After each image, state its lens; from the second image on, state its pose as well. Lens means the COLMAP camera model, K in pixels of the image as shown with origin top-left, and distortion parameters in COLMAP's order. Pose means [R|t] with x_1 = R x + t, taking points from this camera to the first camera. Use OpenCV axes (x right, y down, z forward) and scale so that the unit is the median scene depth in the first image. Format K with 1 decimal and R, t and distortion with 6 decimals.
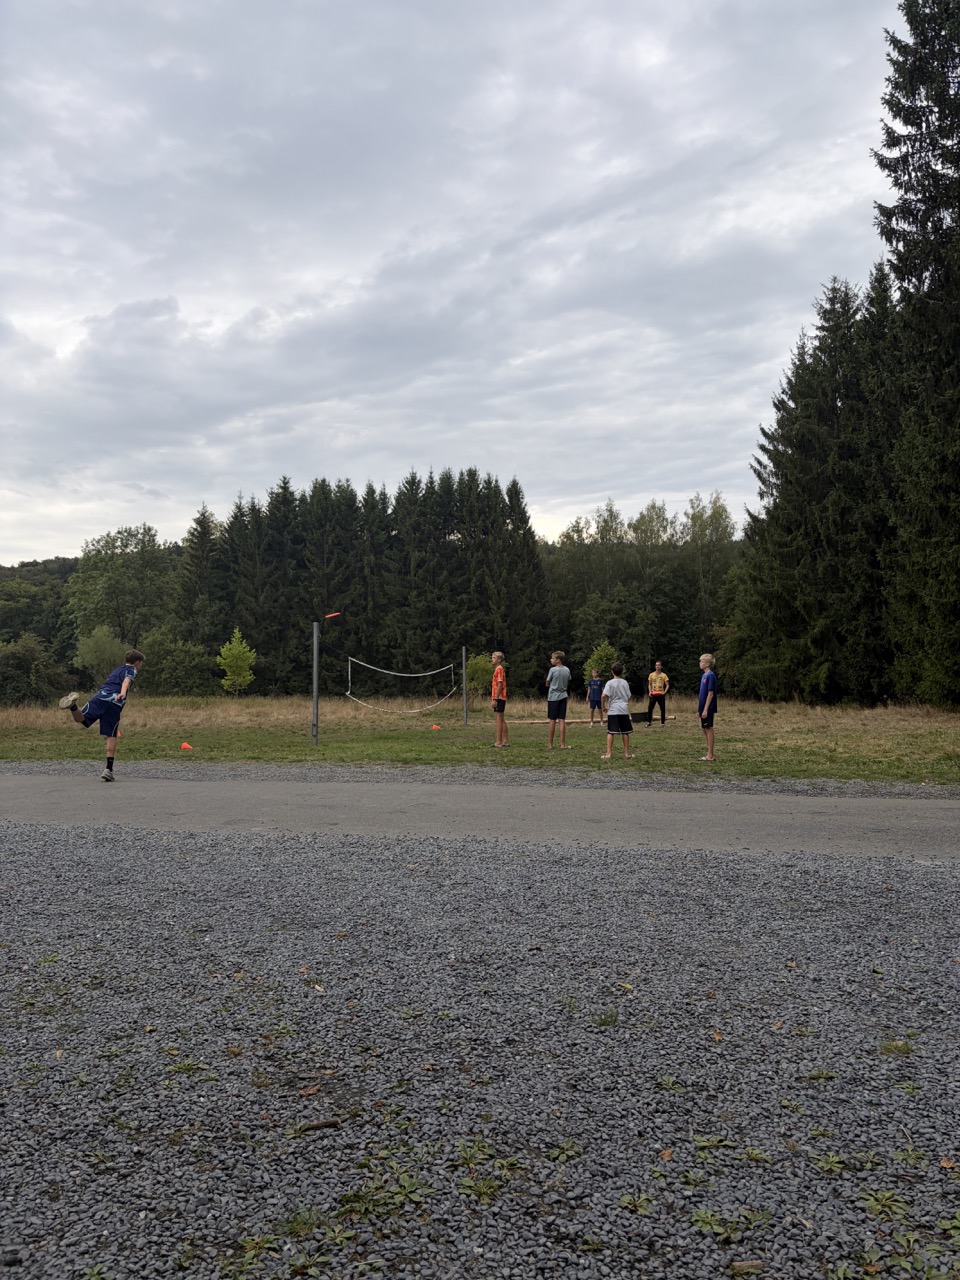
lens RADIAL K [[1044.2, 0, 480.0], [0, 1044.2, 640.0], [0, 0, 1]] dist [0.078811, -0.005288]
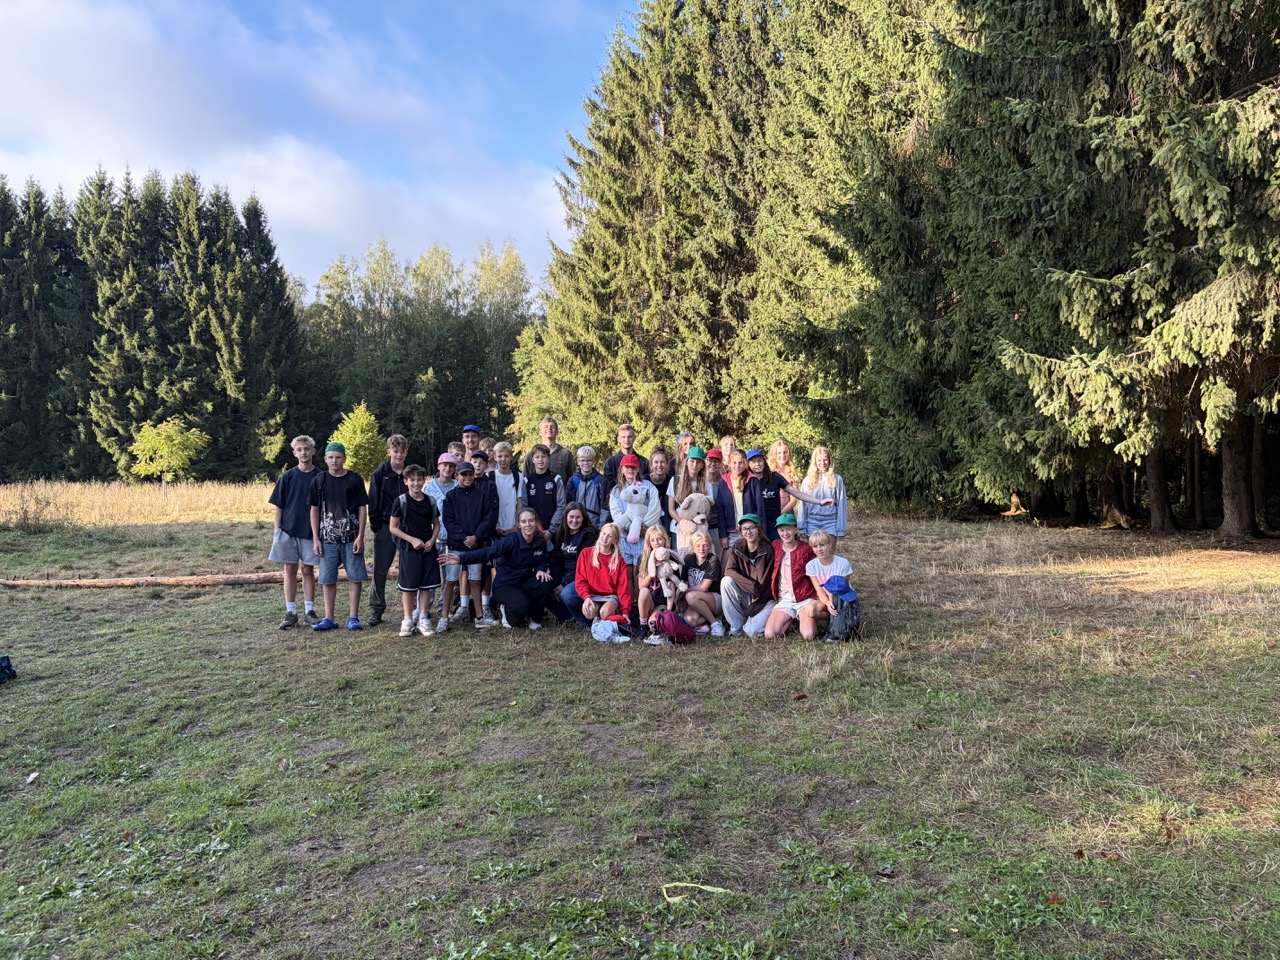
lens RADIAL K [[1044.2, 0, 640.0], [0, 1044.2, 480.0], [0, 0, 1]] dist [0.078811, -0.005288]
pose [[0.941001, -0.004553, 0.338373, 0.036132], [-0.016322, 0.998135, 0.058820, 0.003738], [-0.338009, -0.060873, 0.939172, 0.164331]]
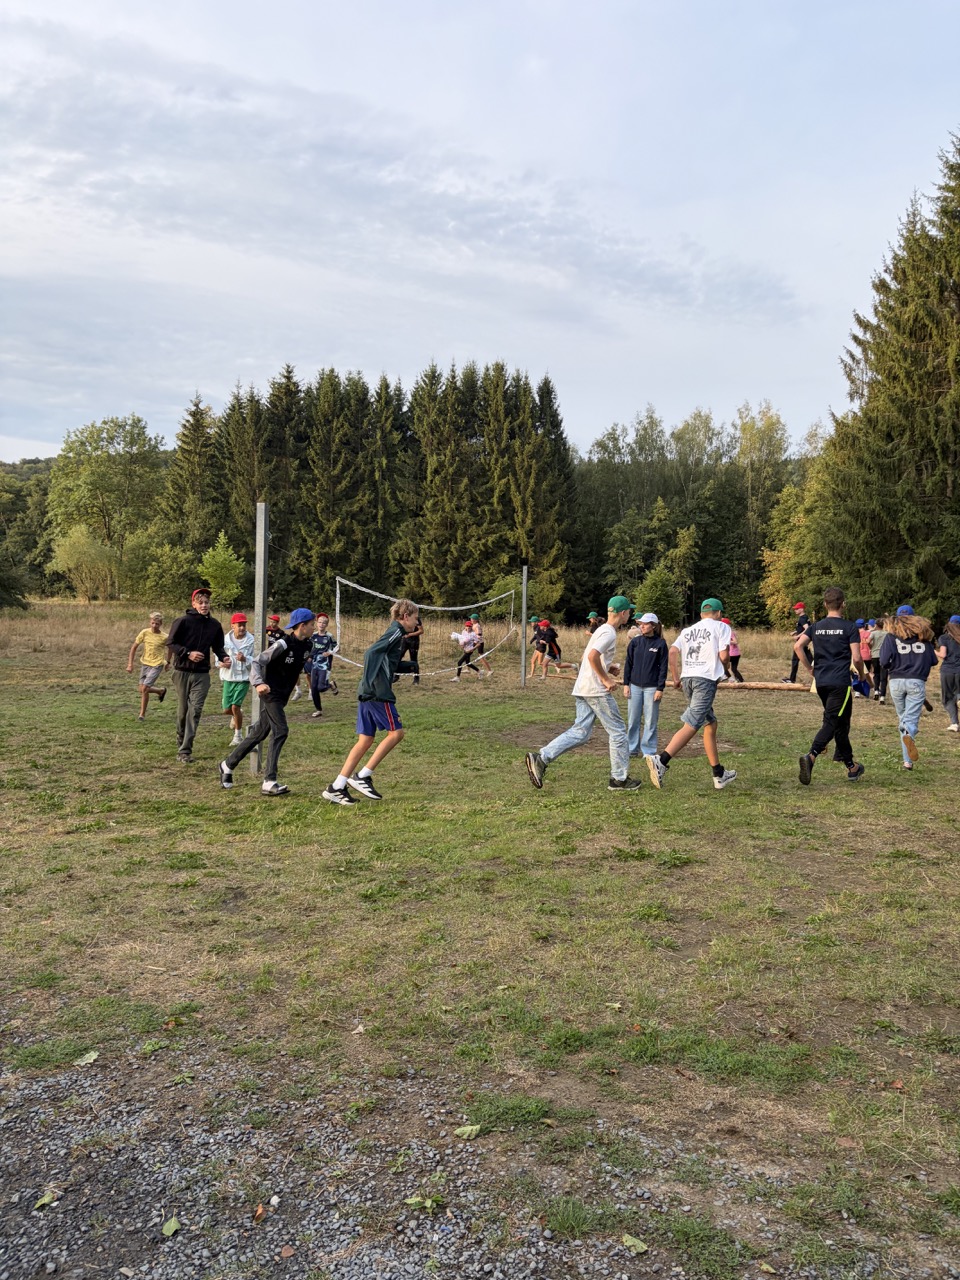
lens RADIAL K [[1044.2, 0, 480.0], [0, 1044.2, 640.0], [0, 0, 1]] dist [0.078811, -0.005288]
pose [[0.999315, 0.036928, -0.002372, -0.013335], [-0.036625, 0.996203, 0.078978, 0.000591], [0.005279, -0.078837, 0.996874, 0.094667]]
